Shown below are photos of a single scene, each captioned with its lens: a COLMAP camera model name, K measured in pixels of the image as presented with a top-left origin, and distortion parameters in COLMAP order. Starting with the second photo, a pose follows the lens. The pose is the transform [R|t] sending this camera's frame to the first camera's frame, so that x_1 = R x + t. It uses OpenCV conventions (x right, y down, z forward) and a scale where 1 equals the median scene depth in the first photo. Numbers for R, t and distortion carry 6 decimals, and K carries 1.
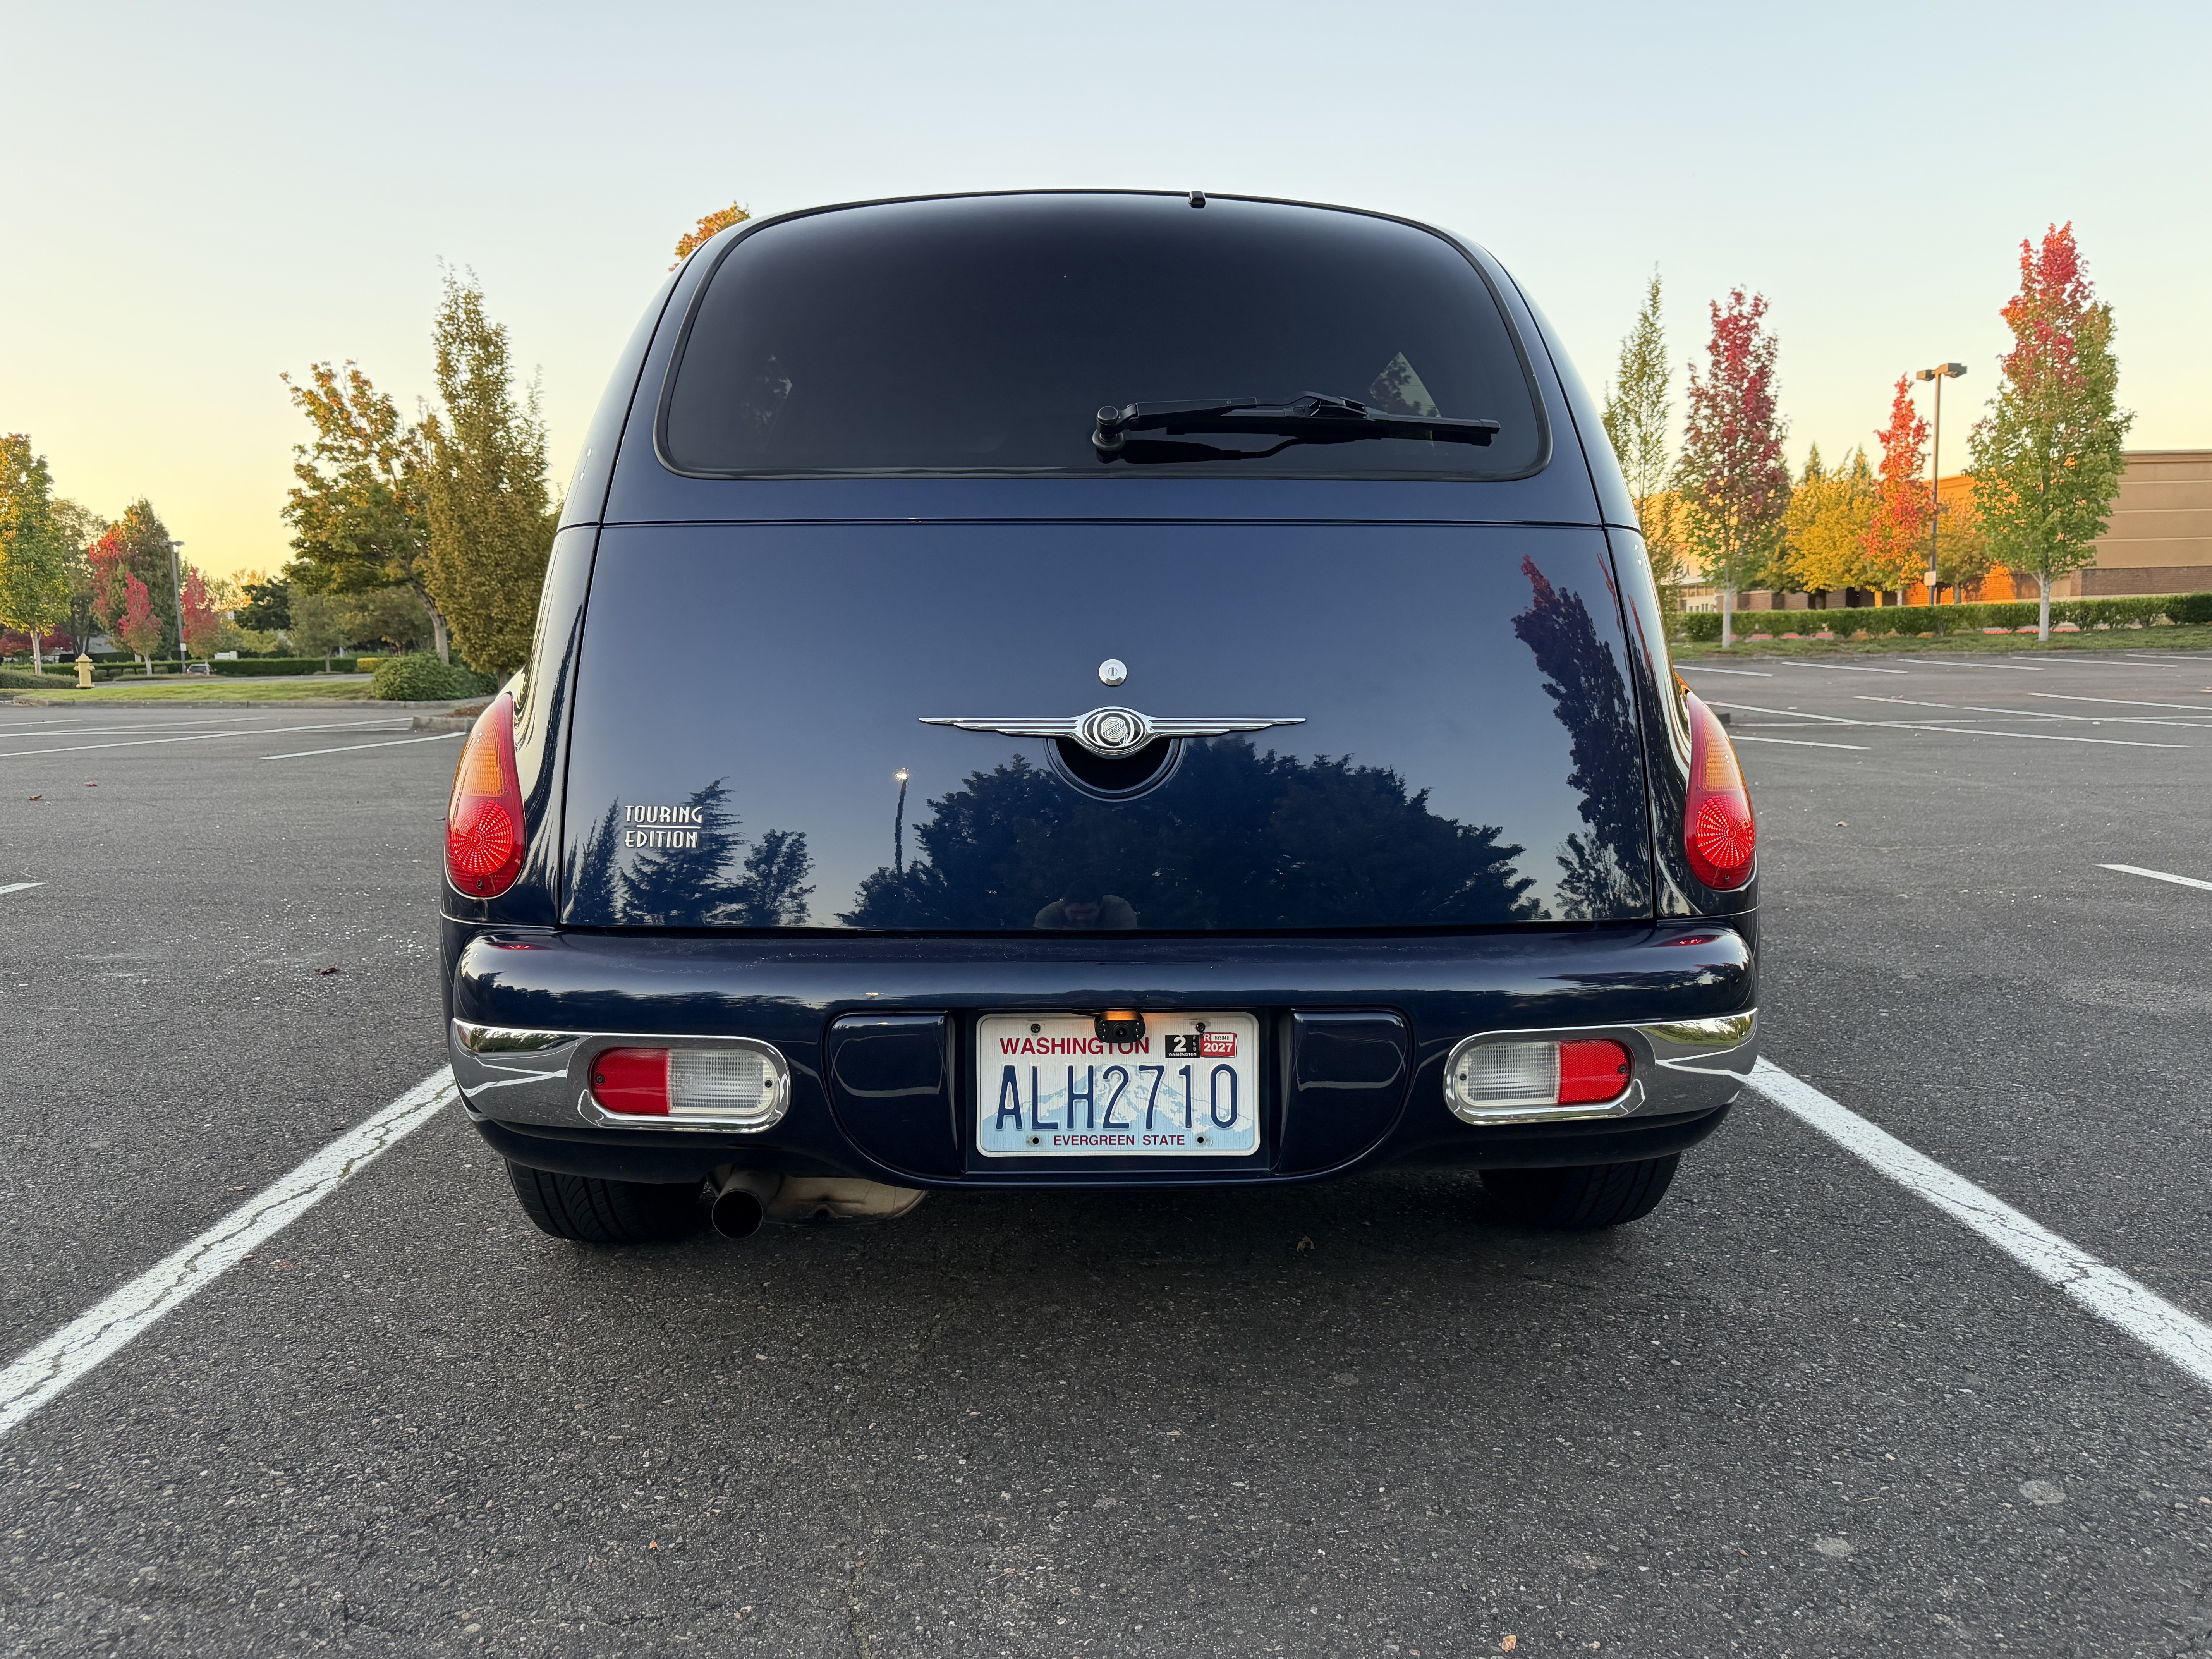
lens RADIAL K [[1554.4, 0, 1106.0], [0, 1554.4, 829.5], [0, 0, 1]] dist [0.037973, -0.031850]
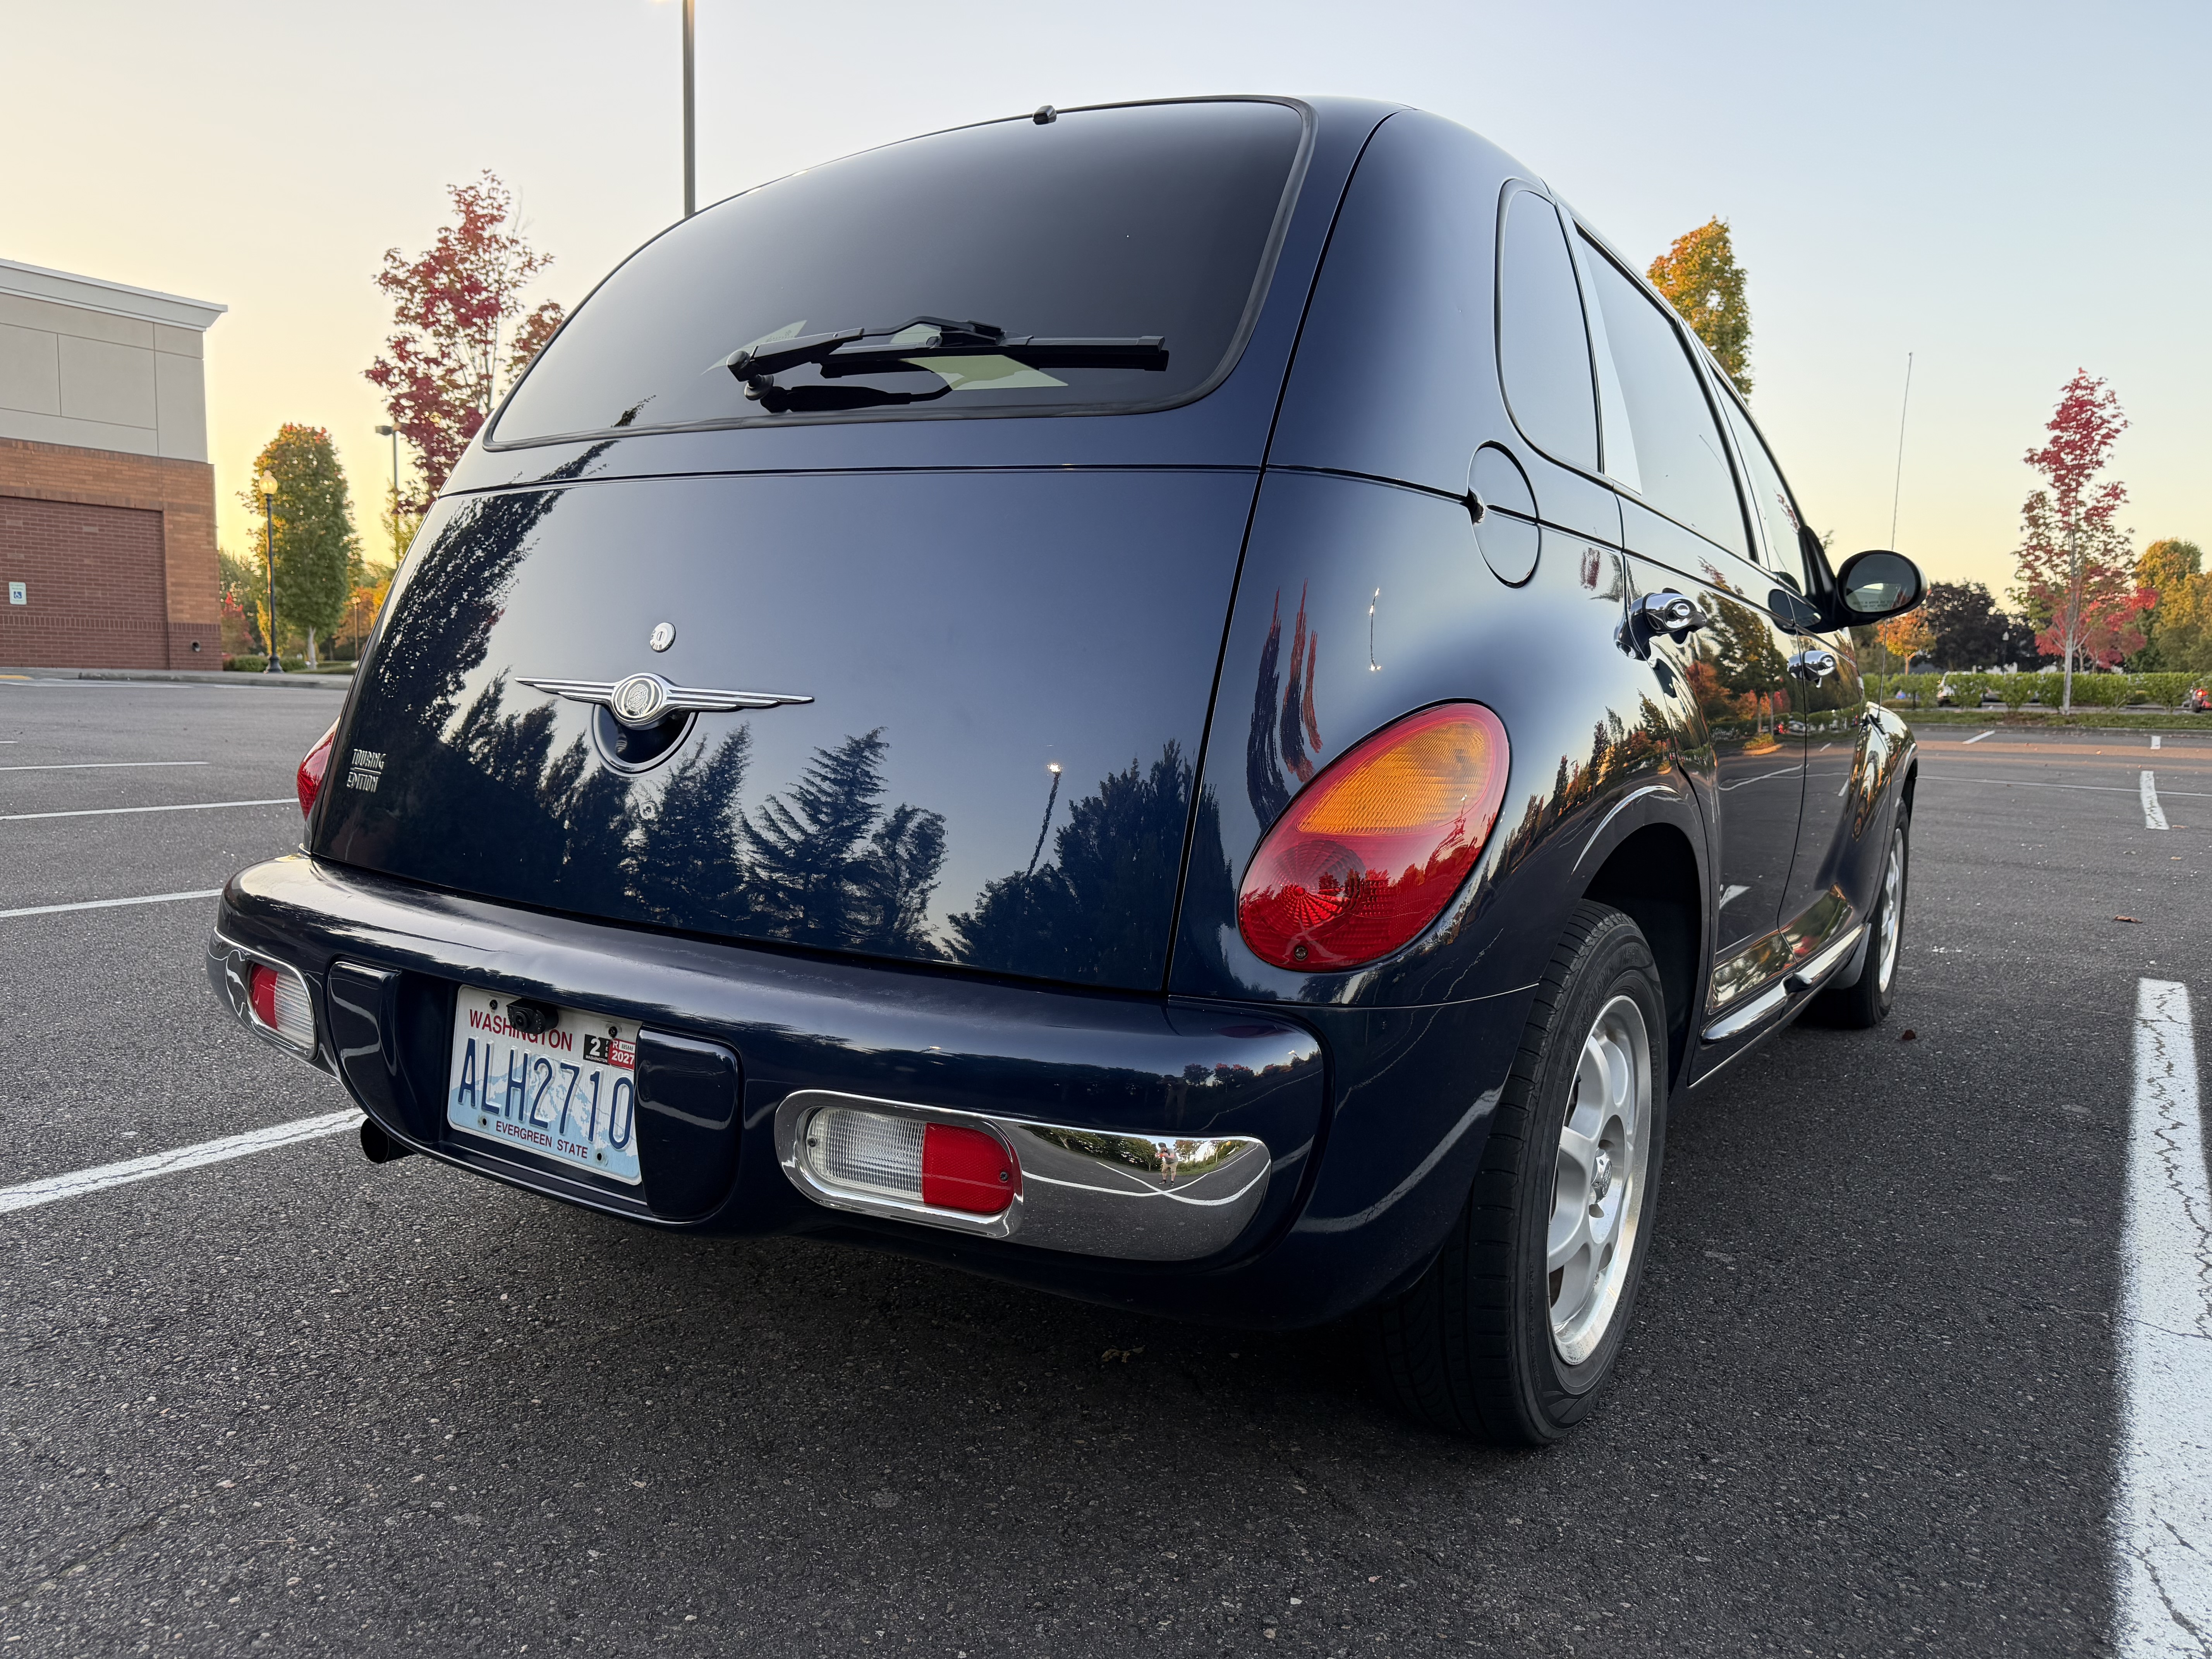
lens RADIAL K [[1554.4, 0, 1106.0], [0, 1554.4, 829.5], [0, 0, 1]] dist [0.037973, -0.031850]
pose [[0.814232, 0.084897, -0.574298, 0.662106], [-0.097144, 0.995226, 0.009392, -0.020295], [0.572354, 0.048143, 0.818592, 0.351993]]
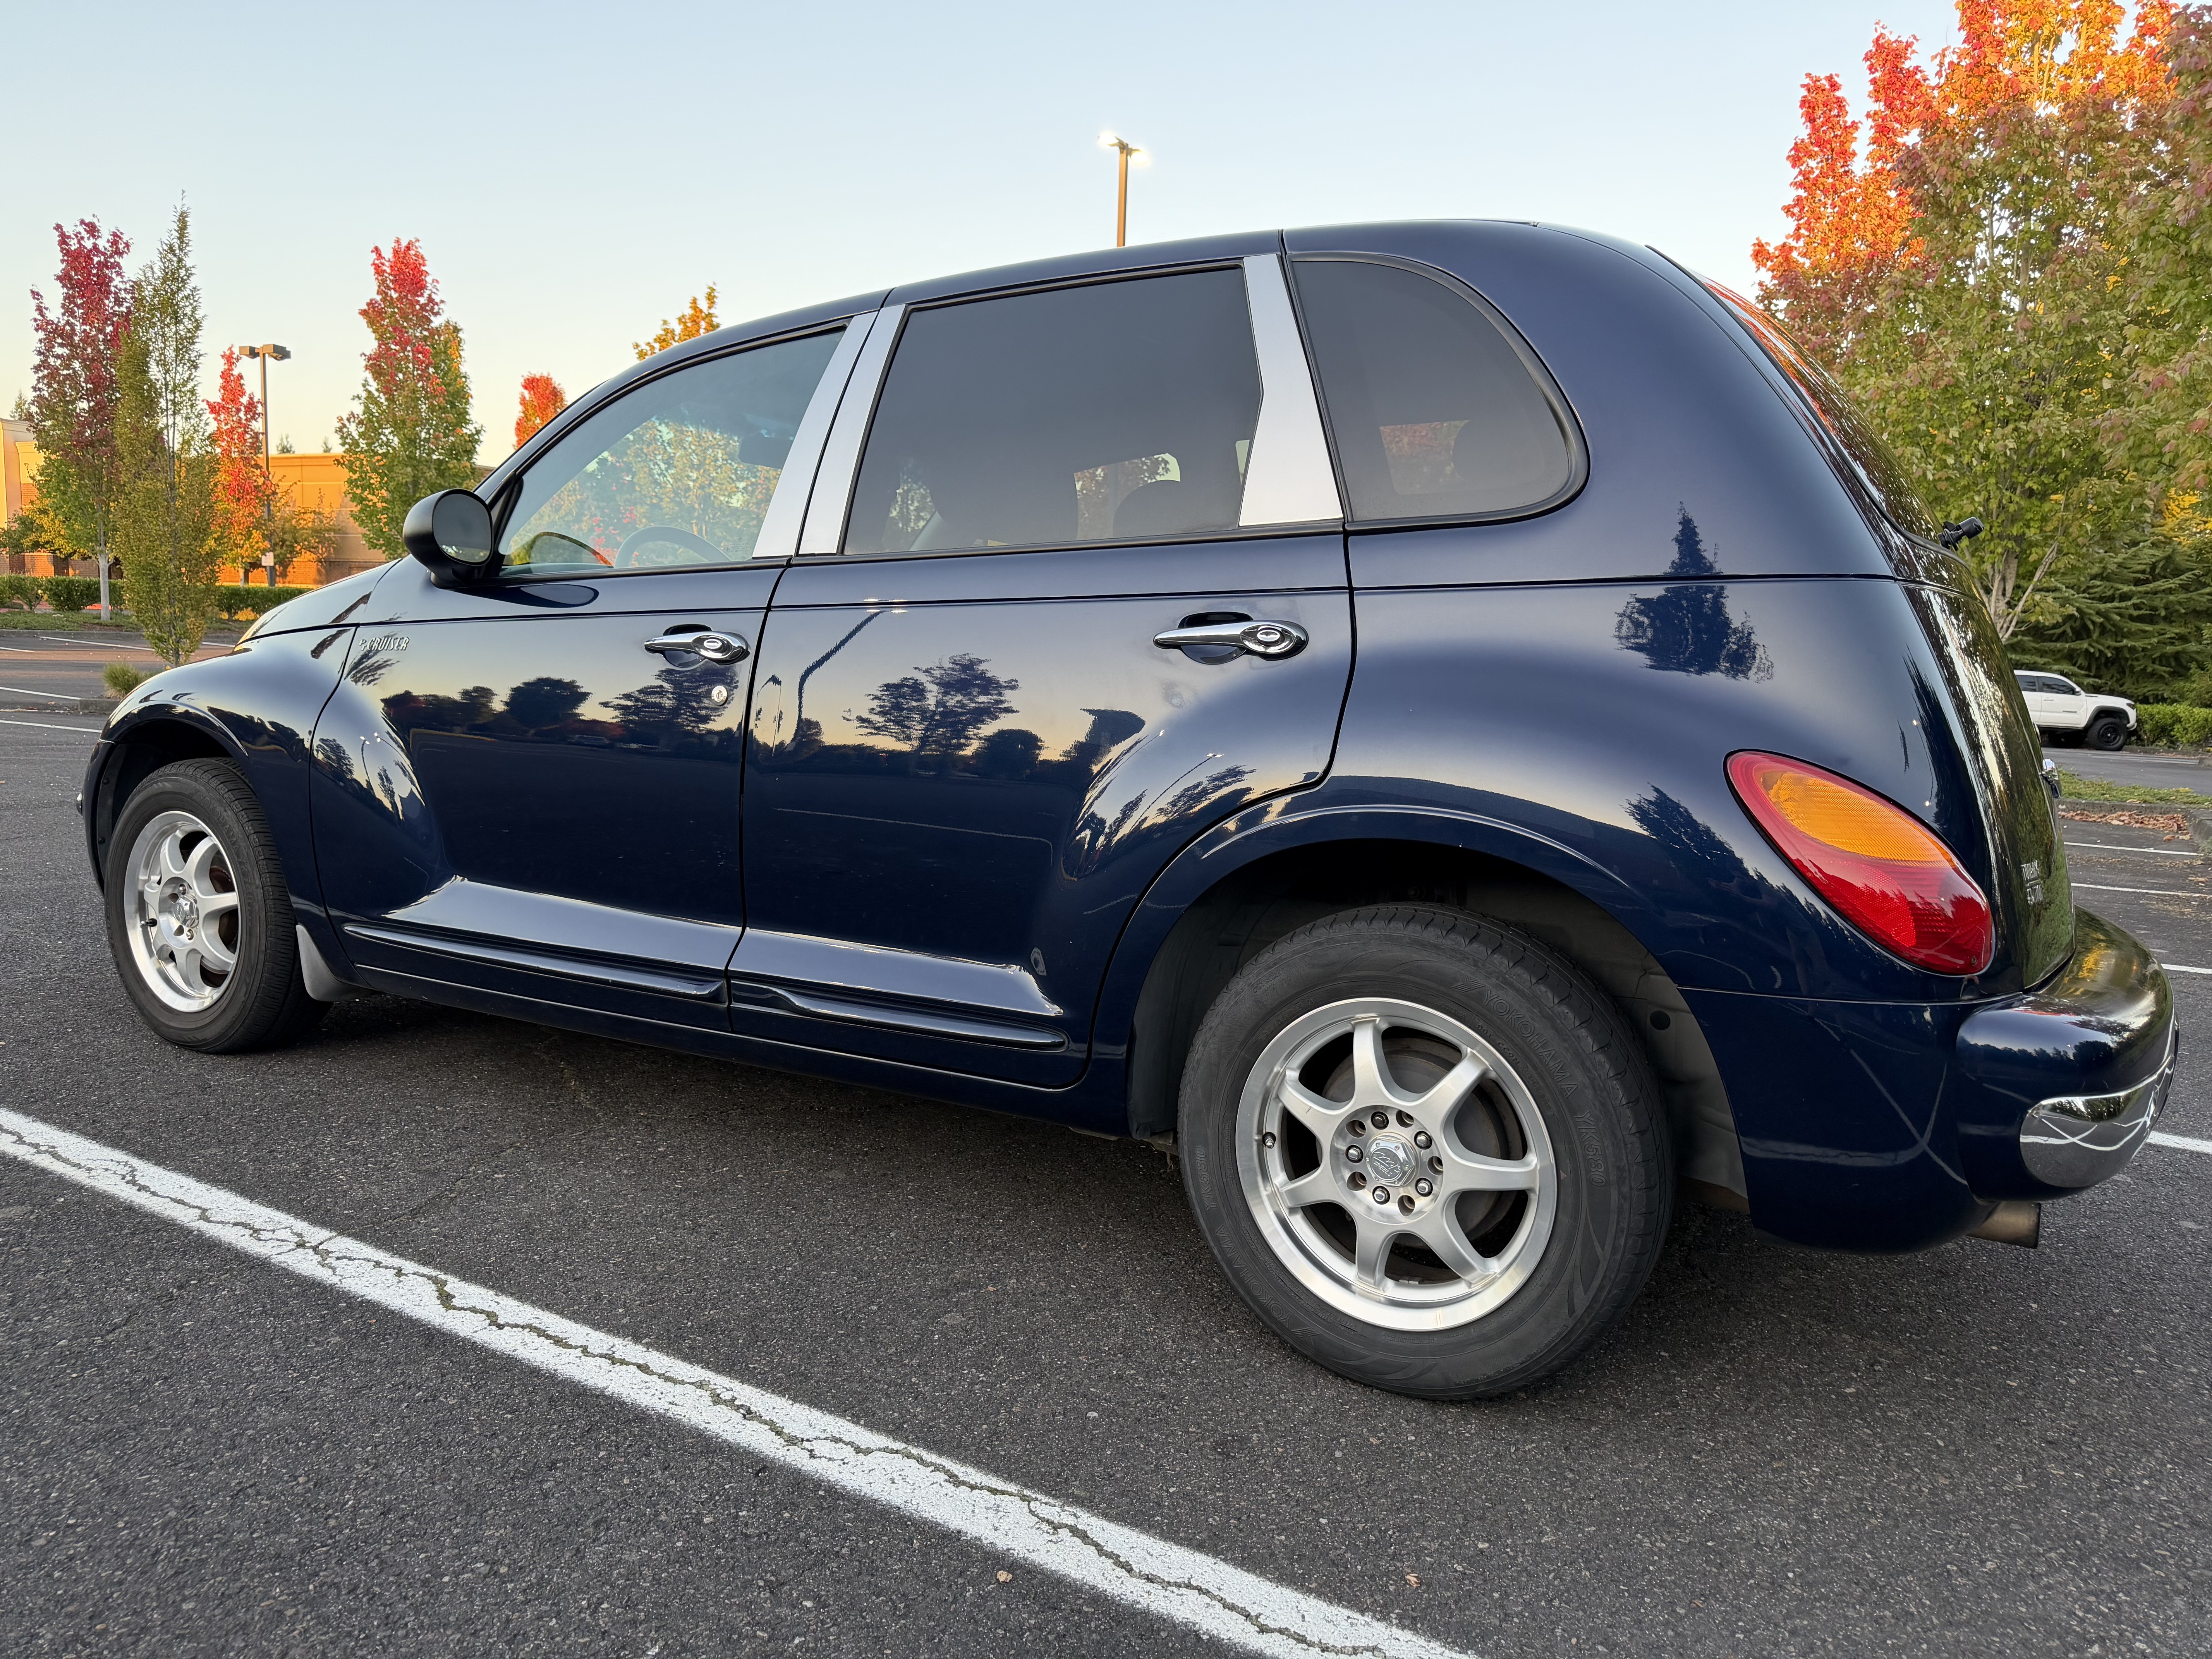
lens RADIAL K [[1554.4, 0, 1106.0], [0, 1554.4, 829.5], [0, 0, 1]] dist [0.037973, -0.031850]
pose [[0.539694, -0.063238, 0.839483, -1.327045], [0.052877, 0.997752, 0.041166, -0.099406], [-0.840199, 0.022172, 0.541825, 0.841650]]
